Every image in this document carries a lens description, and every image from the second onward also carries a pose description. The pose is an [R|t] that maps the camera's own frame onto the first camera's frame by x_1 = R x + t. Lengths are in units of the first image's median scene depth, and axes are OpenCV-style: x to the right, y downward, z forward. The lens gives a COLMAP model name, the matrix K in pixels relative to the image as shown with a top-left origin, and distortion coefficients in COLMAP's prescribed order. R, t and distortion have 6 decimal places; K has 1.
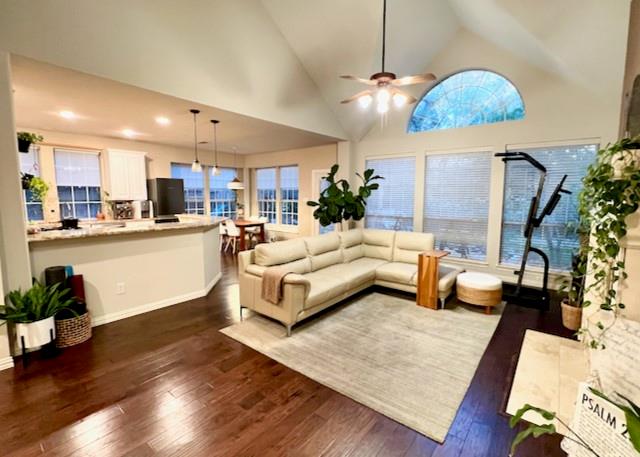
lens RADIAL K [[285.7, 0, 320.0], [0, 285.7, 228.5], [0, 0, 1]] dist [0.001247, 0.000061]
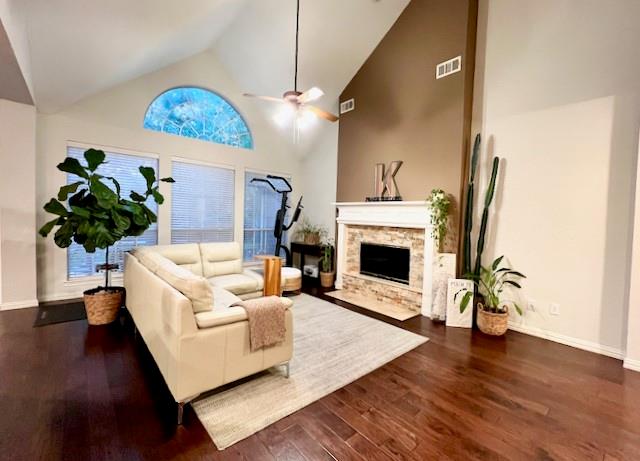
lens RADIAL K [[289.9, 0, 320.0], [0, 289.9, 230.5], [0, 0, 1]] dist [-0.000657, 0.000026]
pose [[0.179921, -0.044225, 0.982686, -0.838336], [0.082487, 0.996149, 0.029728, -0.041818], [-0.980217, 0.075710, 0.182876, 0.710572]]
